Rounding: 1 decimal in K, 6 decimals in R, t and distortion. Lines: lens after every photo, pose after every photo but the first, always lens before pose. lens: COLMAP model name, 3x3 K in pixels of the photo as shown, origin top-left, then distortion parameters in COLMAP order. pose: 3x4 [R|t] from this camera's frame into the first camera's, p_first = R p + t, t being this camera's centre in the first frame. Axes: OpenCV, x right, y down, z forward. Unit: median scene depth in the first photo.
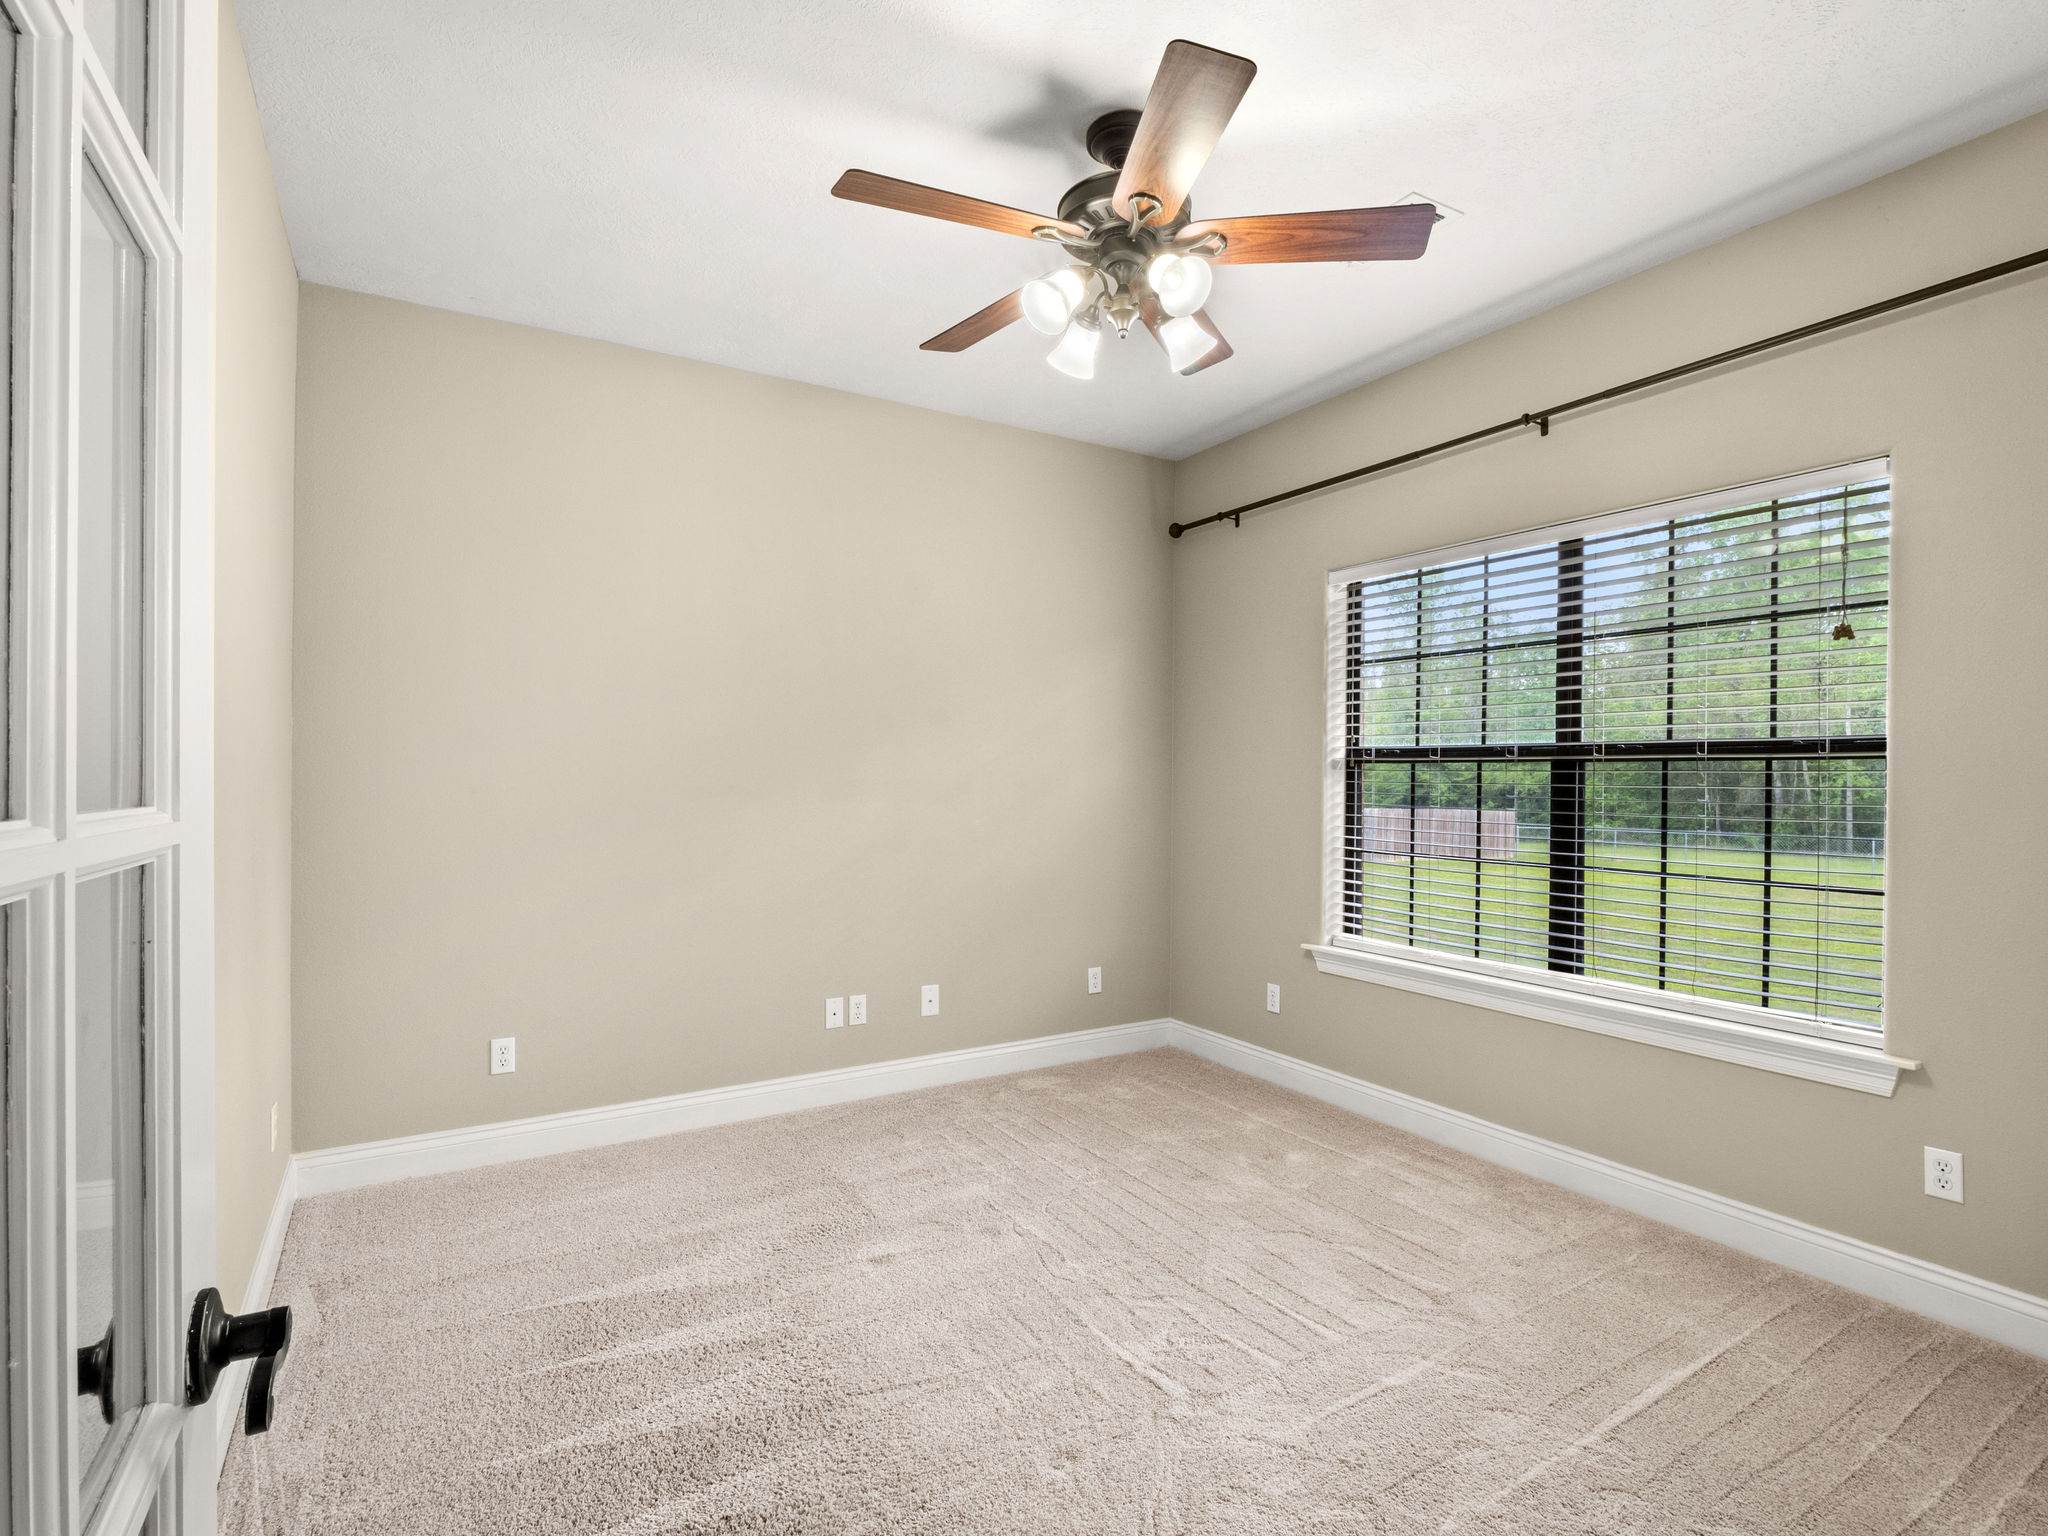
lens RADIAL K [[993.1, 0, 1007.3], [0, 993.1, 774.0], [0, 0, 1]] dist [-0.026345, -0.000025]
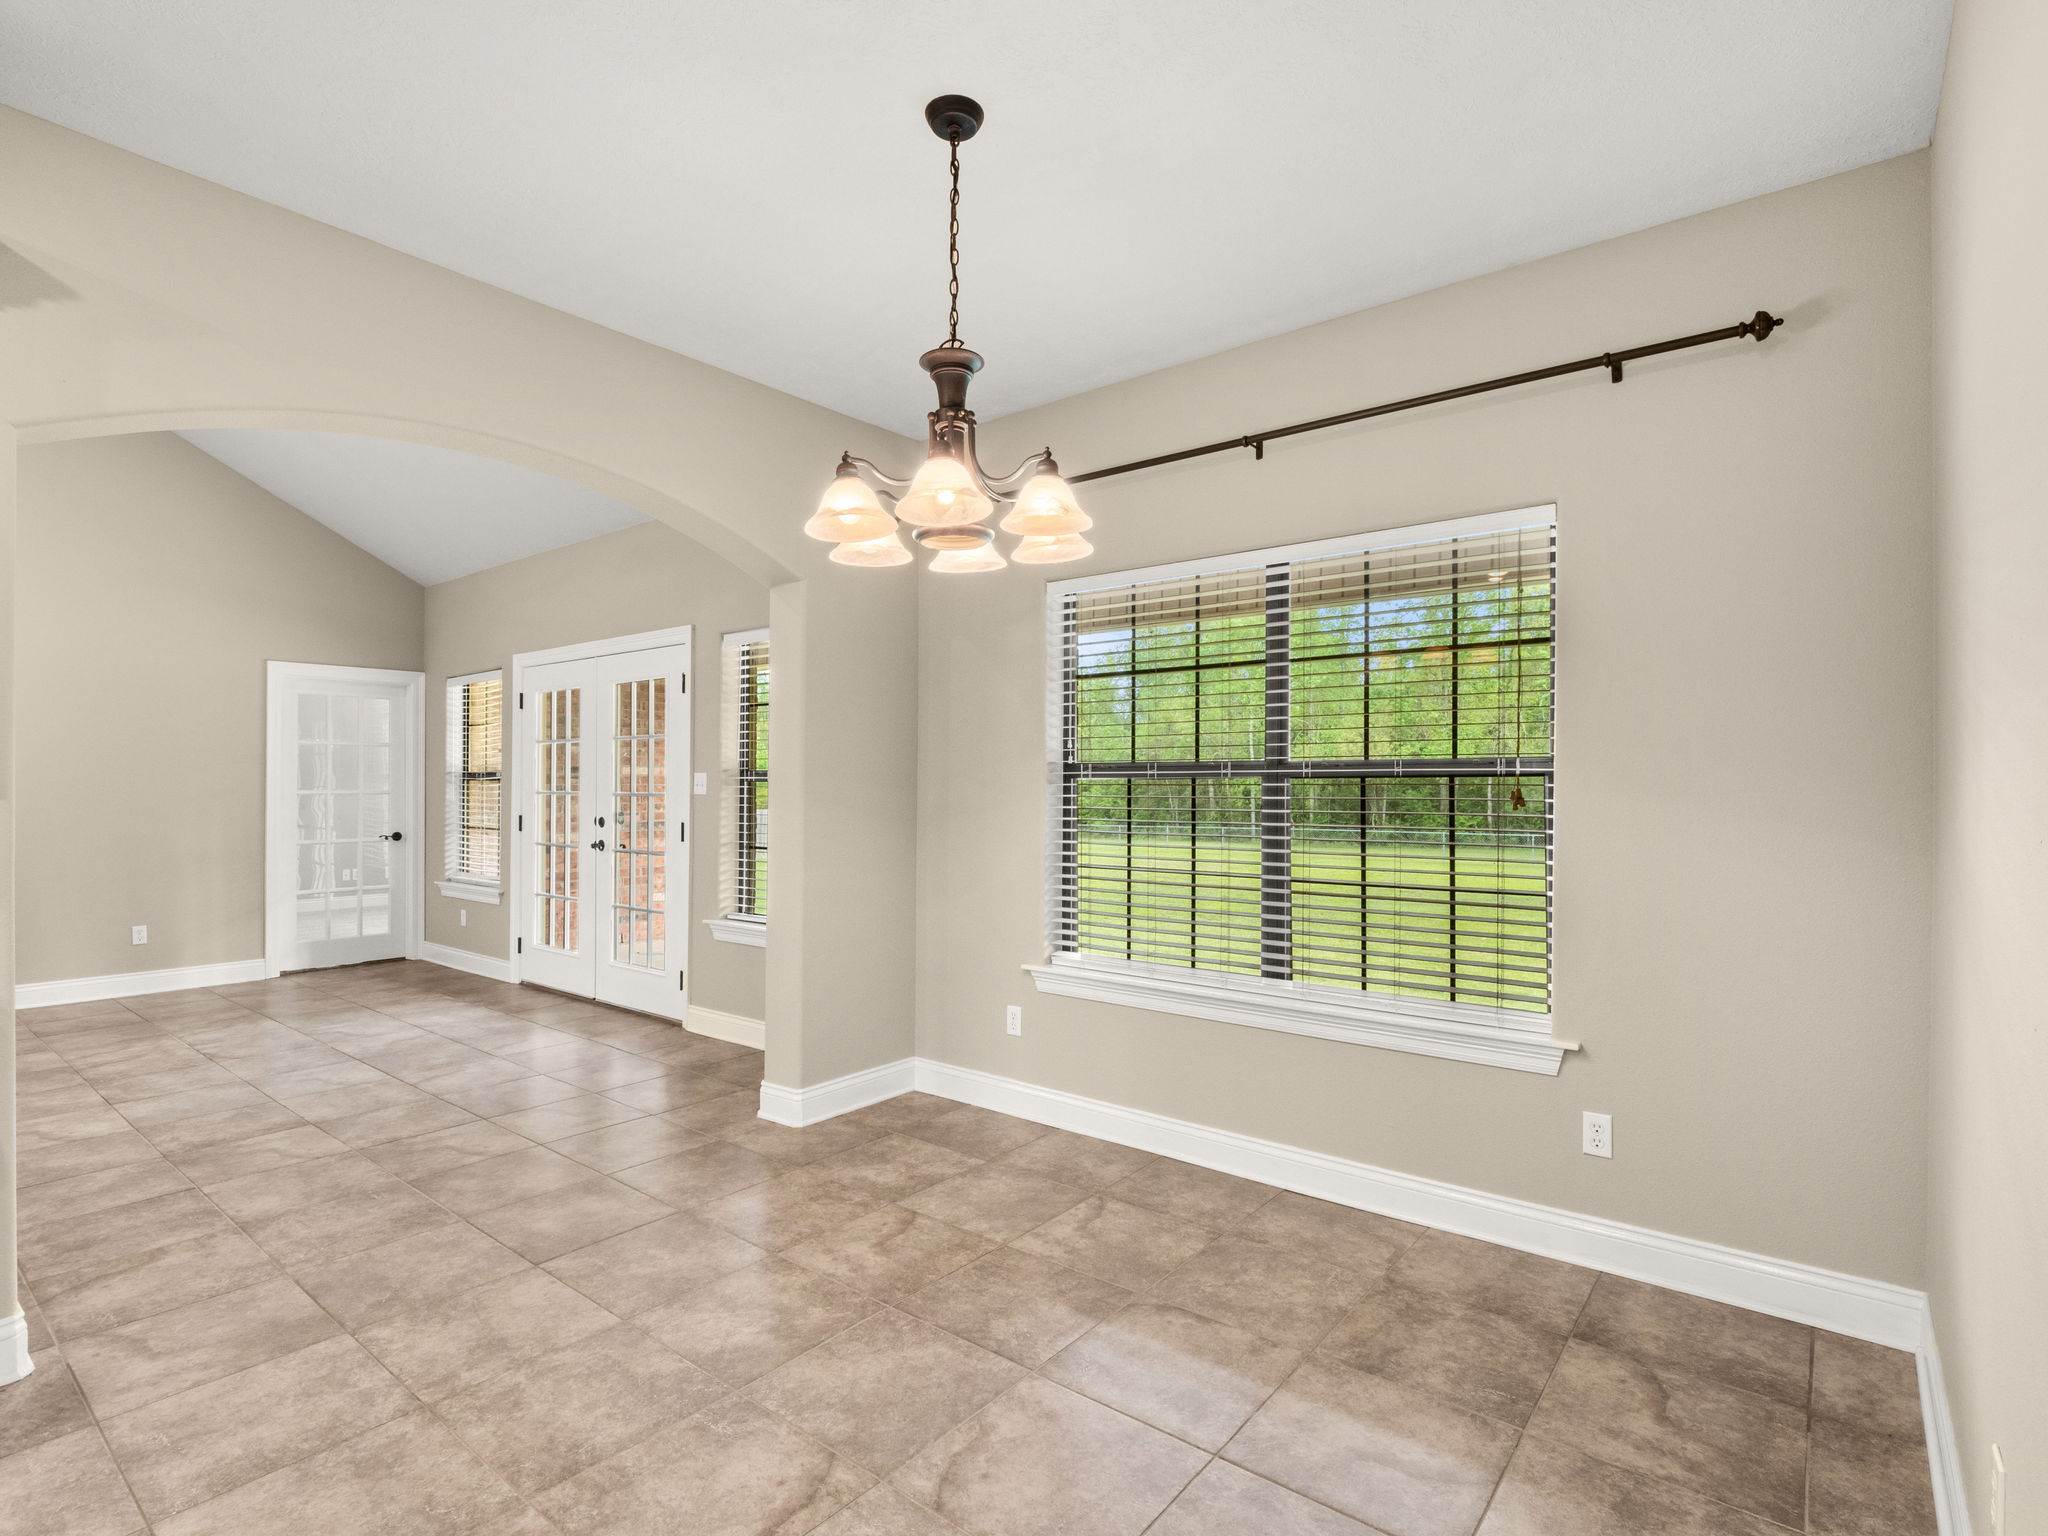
lens RADIAL K [[1002.5, 0, 1029.6], [0, 1002.5, 801.4], [0, 0, 1]] dist [-0.029313, 0.000274]
pose [[0.930548, -0.010997, 0.366005, -0.064178], [0.006679, 0.999892, 0.013064, -0.001359], [-0.366109, -0.009712, 0.930521, 0.115290]]
